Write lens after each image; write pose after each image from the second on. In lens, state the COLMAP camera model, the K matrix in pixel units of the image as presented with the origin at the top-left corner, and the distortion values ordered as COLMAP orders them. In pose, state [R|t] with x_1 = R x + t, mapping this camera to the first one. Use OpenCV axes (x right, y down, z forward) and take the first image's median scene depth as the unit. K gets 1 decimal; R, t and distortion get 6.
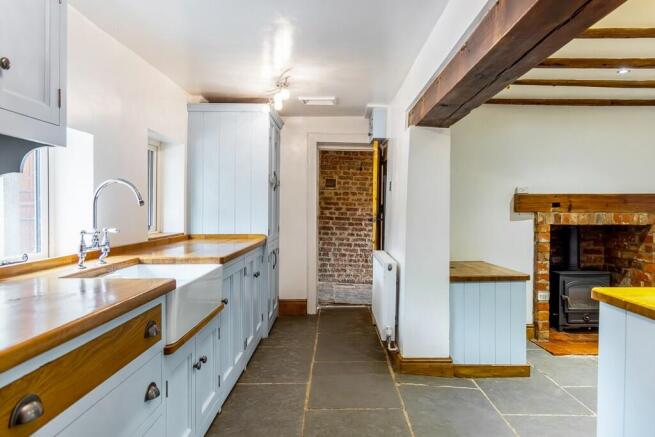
lens RADIAL K [[458.1, 0, 328.5], [0, 458.1, 218.3], [0, 0, 1]] dist [-0.001943, -0.000102]
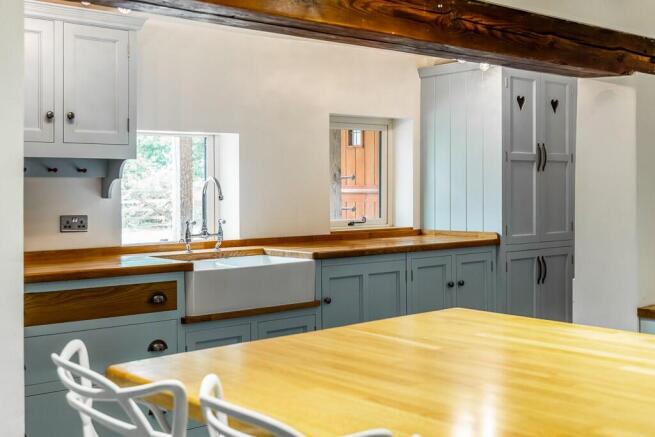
lens RADIAL K [[797.0, 0, 327.8], [0, 797.0, 220.2], [0, 0, 1]] dist [-0.000629, 0.000000]
pose [[0.638381, 0.025075, -0.769312, 0.692353], [-0.007178, 0.999620, 0.026625, -0.018234], [0.769687, -0.011474, 0.638318, -0.031195]]
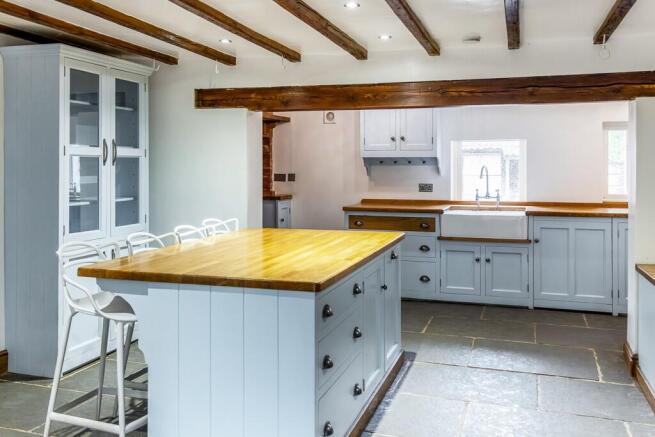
lens RADIAL K [[607.9, 0, 327.5], [0, 607.9, 216.0], [0, 0, 1]] dist [-0.007978, 0.000000]
pose [[-0.319285, 0.080046, -0.944272, 1.322528], [-0.018752, 0.995698, 0.090746, -0.052615], [0.947473, 0.046680, -0.316411, 0.658174]]
